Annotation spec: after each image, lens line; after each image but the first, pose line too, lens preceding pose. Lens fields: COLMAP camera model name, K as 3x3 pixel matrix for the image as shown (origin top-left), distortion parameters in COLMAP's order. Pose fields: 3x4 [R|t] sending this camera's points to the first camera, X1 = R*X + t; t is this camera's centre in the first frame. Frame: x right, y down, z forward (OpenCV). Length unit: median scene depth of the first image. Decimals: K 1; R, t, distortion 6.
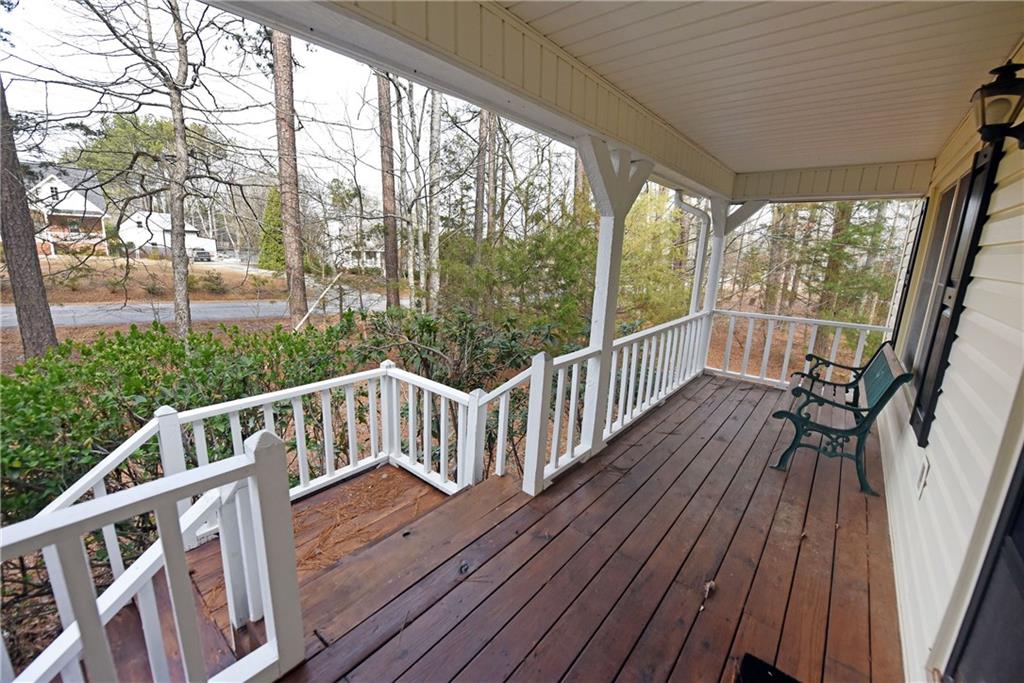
lens RADIAL K [[409.3, 0, 517.4], [0, 409.3, 336.1], [0, 0, 1]] dist [-0.020801, -0.000521]
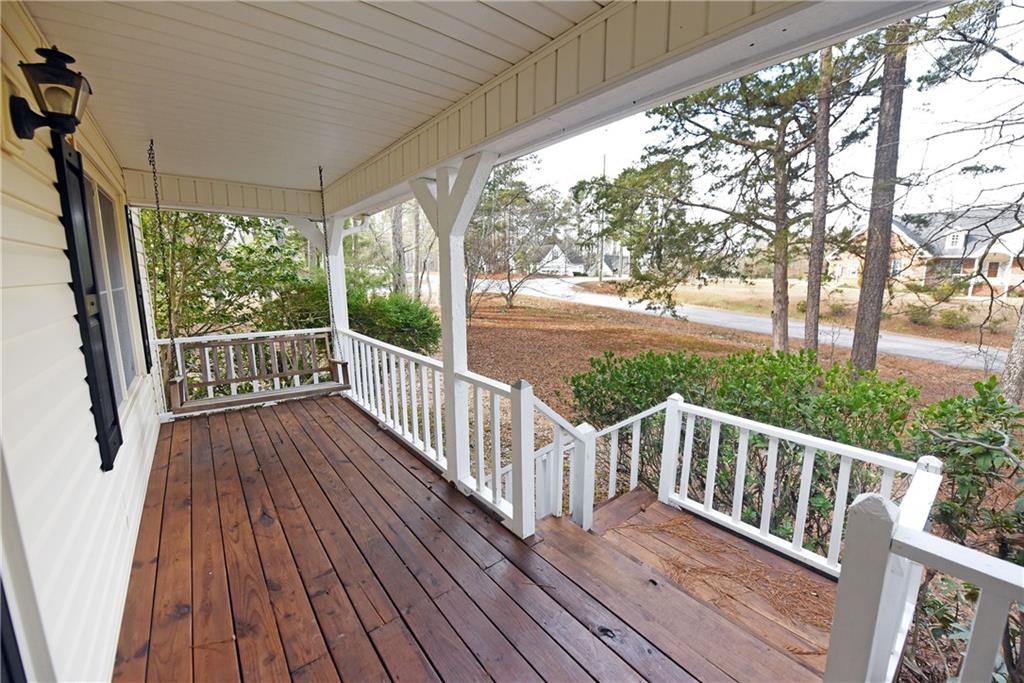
lens RADIAL K [[409.3, 0, 517.4], [0, 409.3, 336.1], [0, 0, 1]] dist [-0.020801, -0.000521]
pose [[-0.207315, 0.112798, -0.971749, 0.484414], [-0.212888, 0.964323, 0.157354, -0.101940], [0.954829, 0.239496, -0.175905, 0.569097]]
